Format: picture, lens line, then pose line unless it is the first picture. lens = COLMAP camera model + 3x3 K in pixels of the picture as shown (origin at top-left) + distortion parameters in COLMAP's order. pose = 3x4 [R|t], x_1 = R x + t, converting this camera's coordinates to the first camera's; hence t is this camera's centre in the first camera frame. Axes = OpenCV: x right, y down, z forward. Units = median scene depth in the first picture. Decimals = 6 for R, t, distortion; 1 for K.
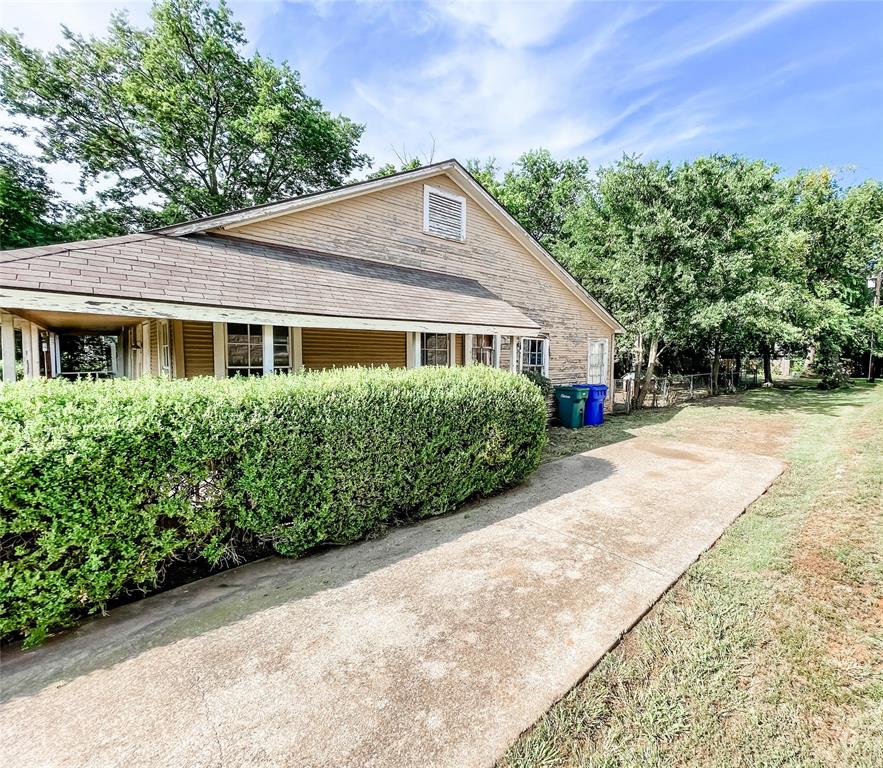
lens RADIAL K [[480.5, 0, 441.5], [0, 480.5, 384.0], [0, 0, 1]] dist [-0.021176, 0.000507]
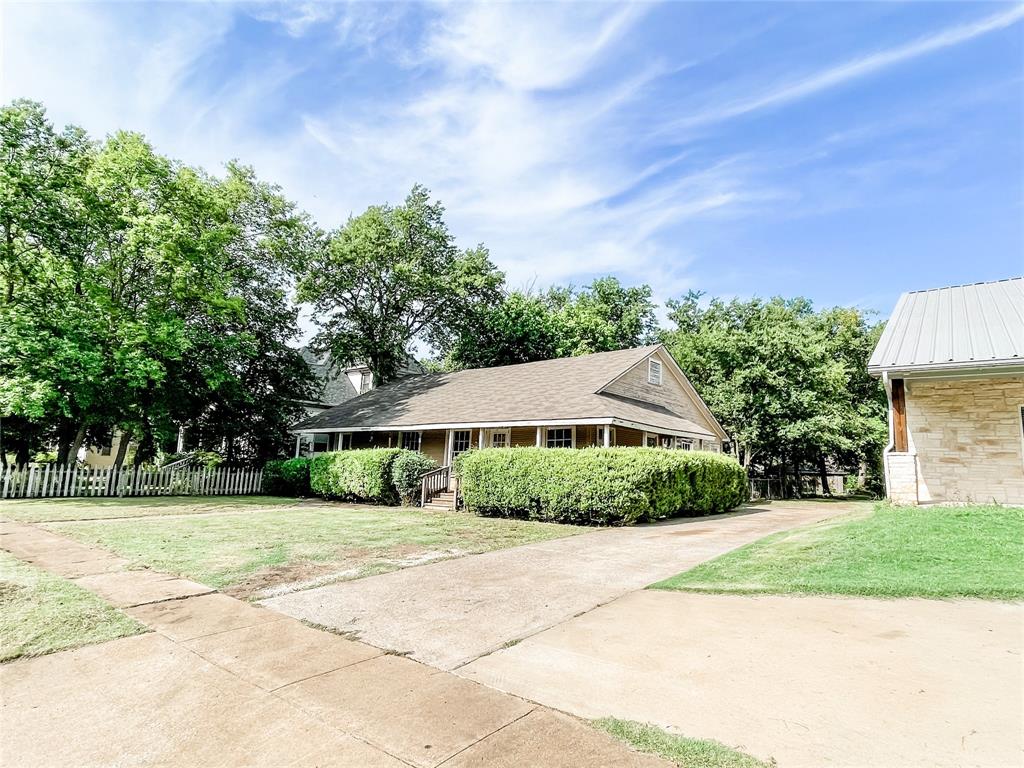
lens RADIAL K [[554.1, 0, 512.0], [0, 554.1, 384.0], [0, 0, 1]] dist [-0.001209, -0.000410]
pose [[0.994790, 0.029665, 0.097534, -0.466670], [-0.008545, 0.977623, -0.210190, 0.083205], [-0.101587, 0.208262, 0.972783, -0.606135]]
